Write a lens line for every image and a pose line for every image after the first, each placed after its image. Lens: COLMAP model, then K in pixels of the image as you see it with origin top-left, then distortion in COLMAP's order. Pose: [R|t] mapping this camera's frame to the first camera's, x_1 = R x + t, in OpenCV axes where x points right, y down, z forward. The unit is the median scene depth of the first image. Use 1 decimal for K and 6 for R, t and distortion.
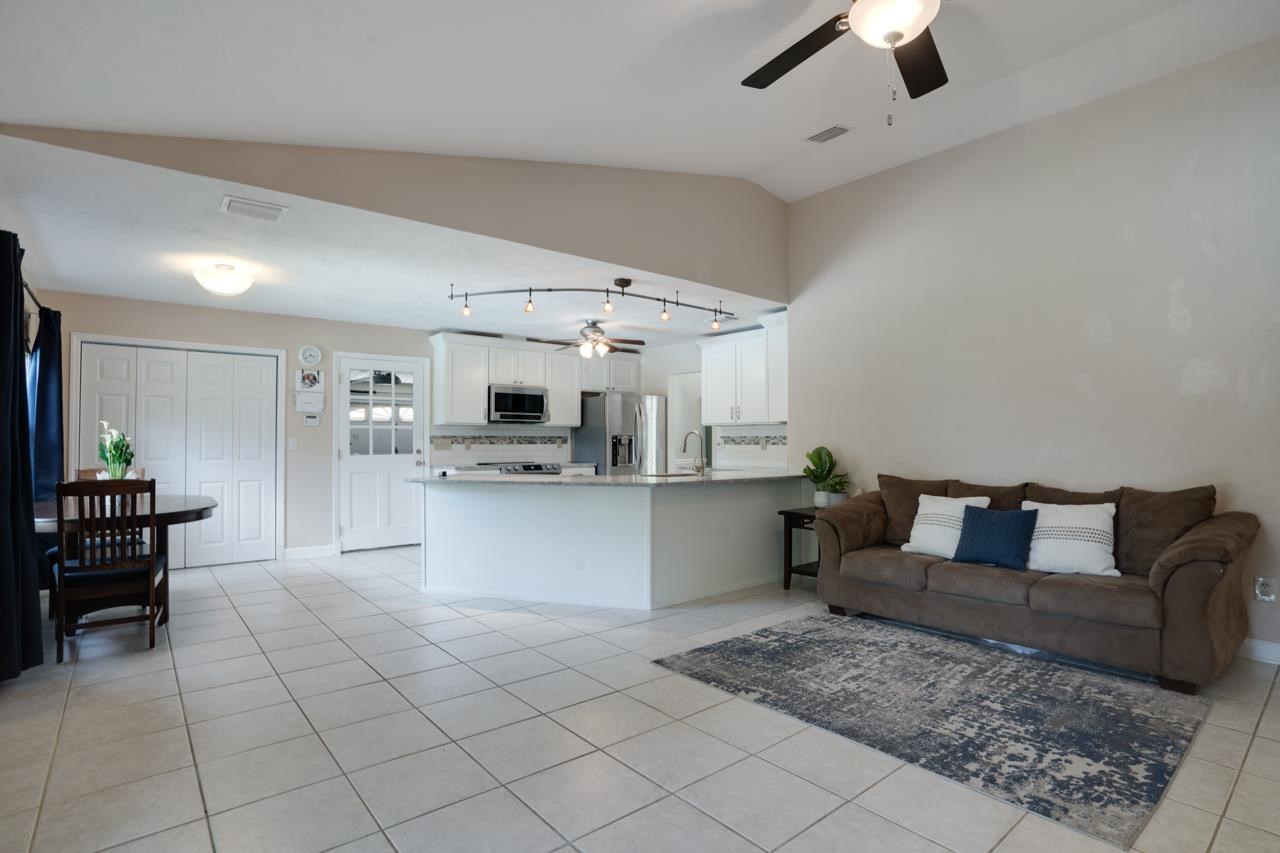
lens RADIAL K [[633.1, 0, 641.0], [0, 633.1, 432.0], [0, 0, 1]] dist [-0.003509, -0.000093]
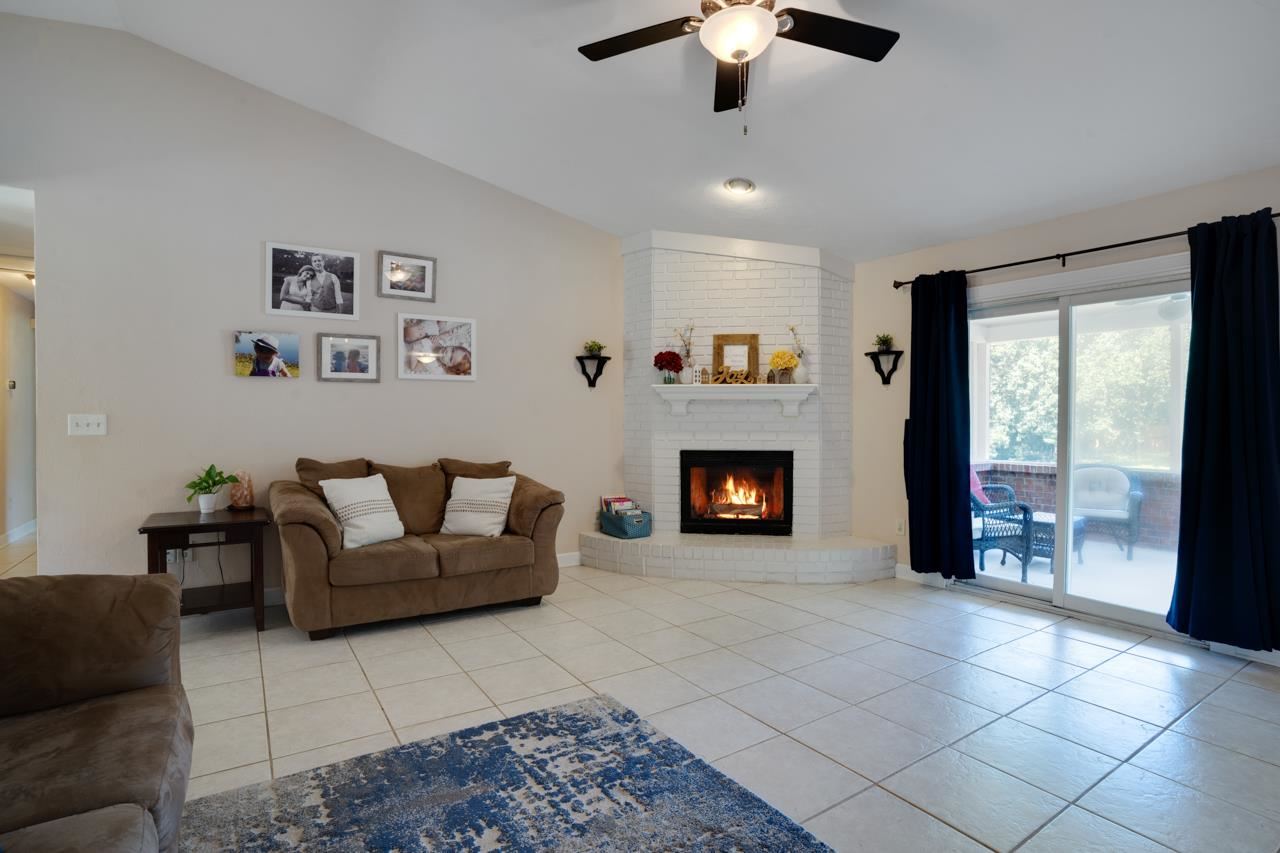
lens RADIAL K [[633.1, 0, 642.7], [0, 633.1, 424.8], [0, 0, 1]] dist [-0.003509, -0.000093]
pose [[-0.994038, -0.011138, 0.108466, 0.407899], [-0.012115, 0.999892, -0.008354, 0.031080], [-0.108362, -0.009618, -0.994065, 1.908626]]
